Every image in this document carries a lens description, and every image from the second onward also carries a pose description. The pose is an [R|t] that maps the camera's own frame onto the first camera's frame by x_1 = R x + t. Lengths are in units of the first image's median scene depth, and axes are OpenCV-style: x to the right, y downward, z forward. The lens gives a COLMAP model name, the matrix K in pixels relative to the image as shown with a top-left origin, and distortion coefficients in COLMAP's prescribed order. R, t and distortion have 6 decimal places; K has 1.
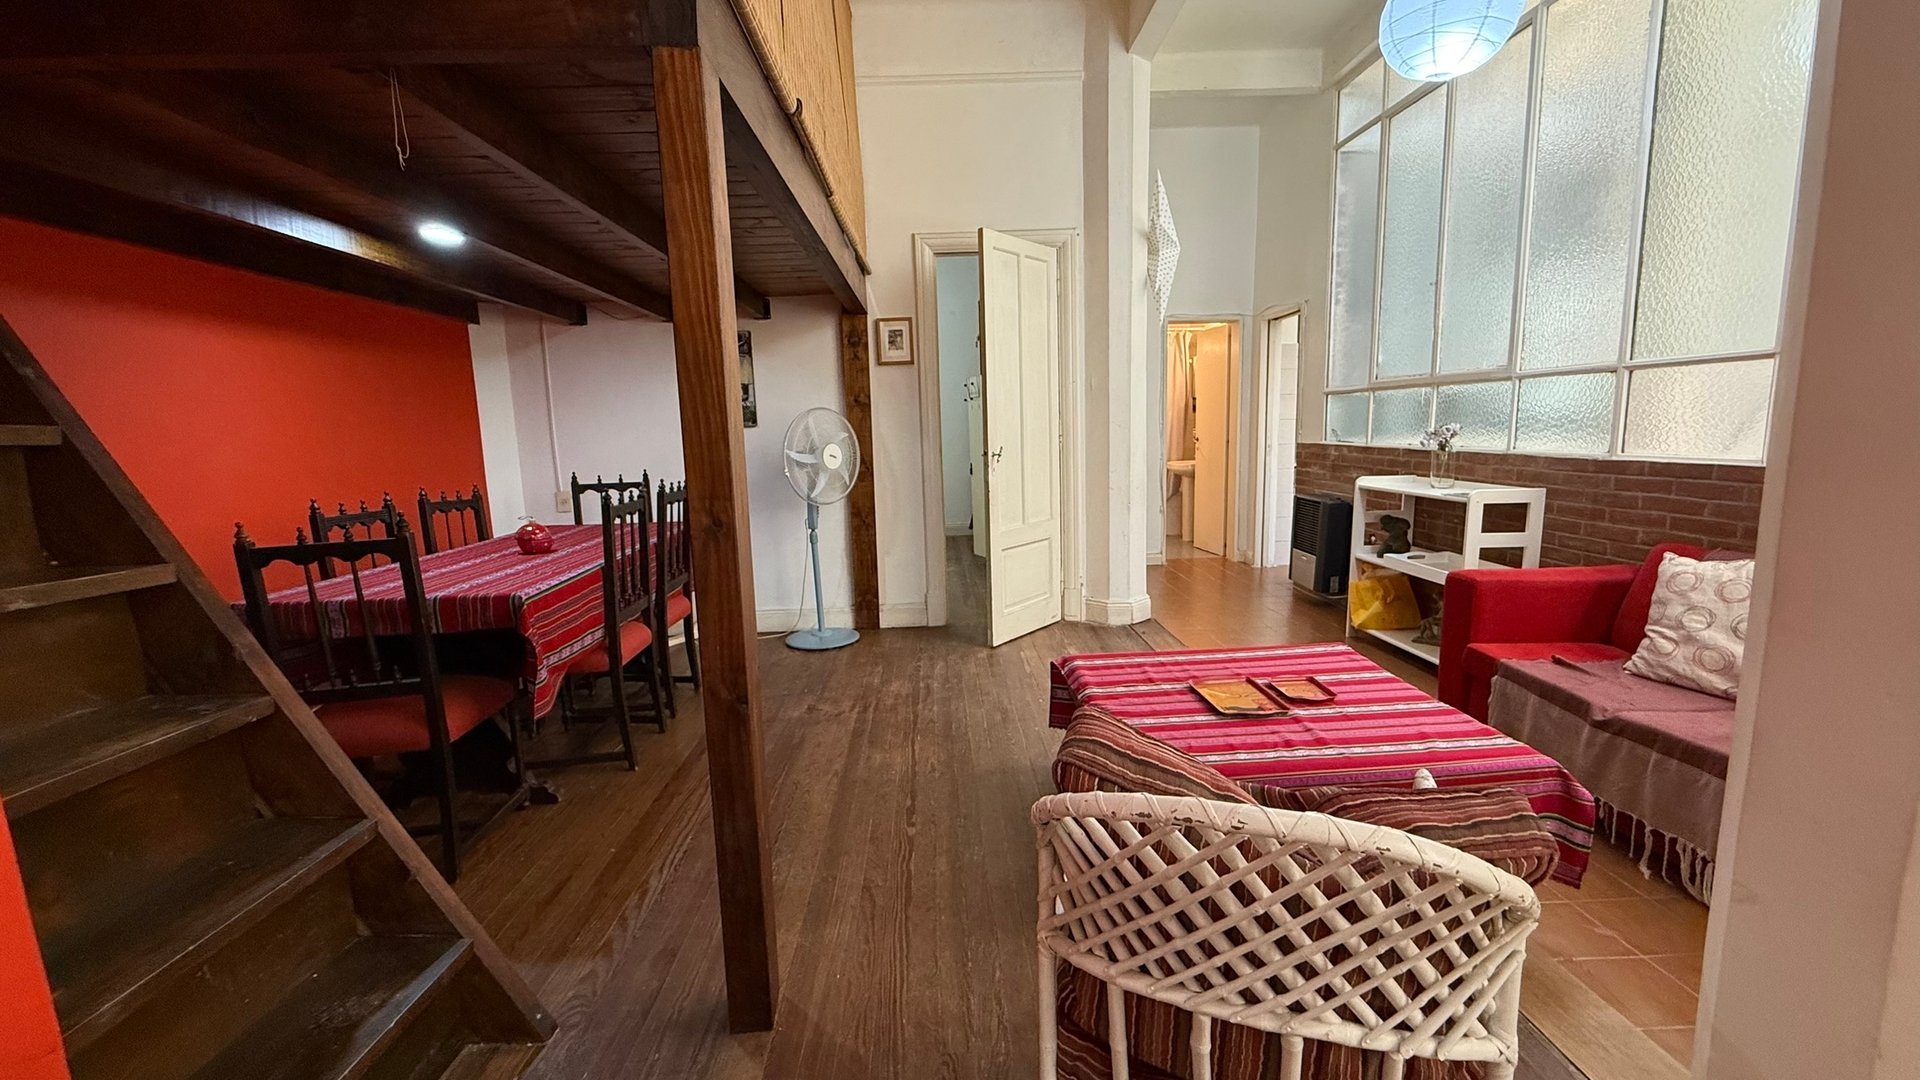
lens RADIAL K [[763.7, 0, 956.3], [0, 763.7, 539.2], [0, 0, 1]] dist [-0.000654, -0.000160]
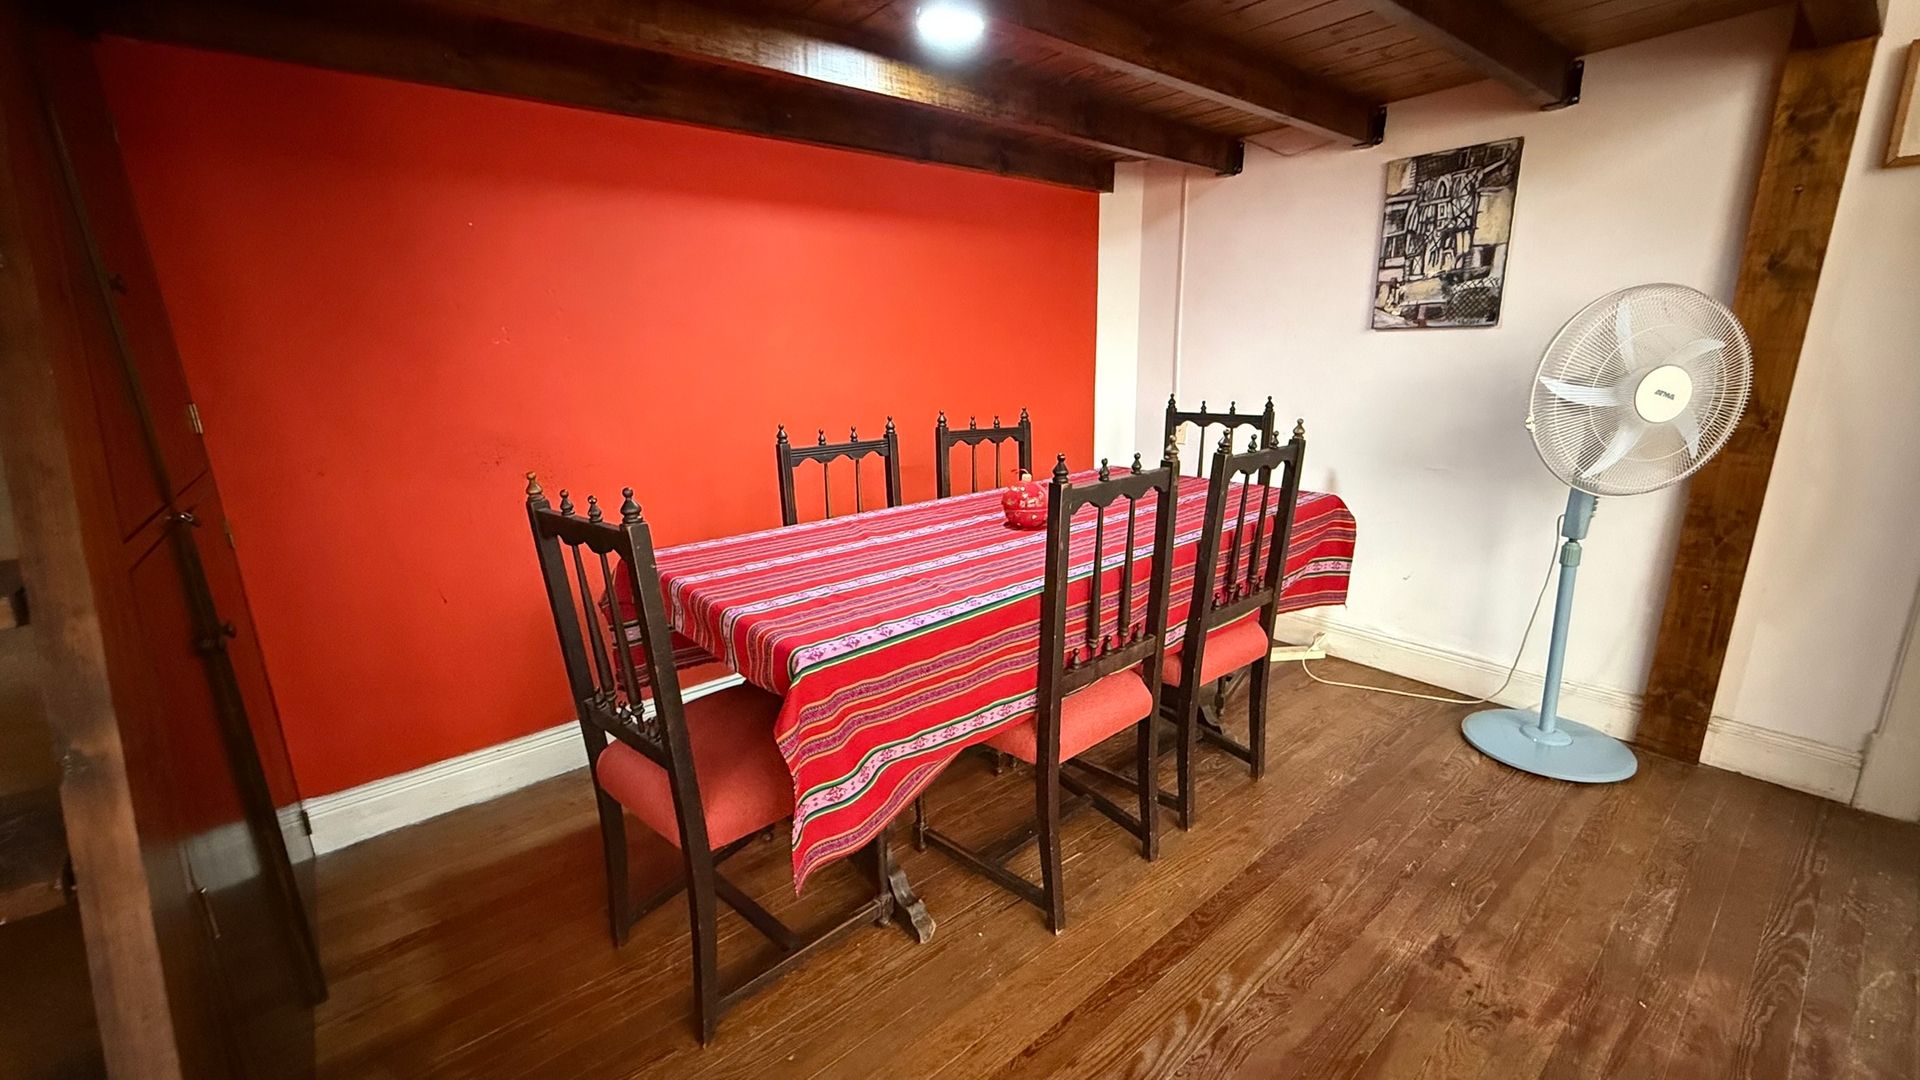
lens RADIAL K [[763.7, 0, 956.3], [0, 763.7, 539.2], [0, 0, 1]] dist [-0.000654, -0.000160]
pose [[0.611616, 0.211147, -0.762458, -0.056875], [-0.108612, 0.977013, 0.183439, -0.063256], [0.783664, -0.029383, 0.620490, 0.396126]]
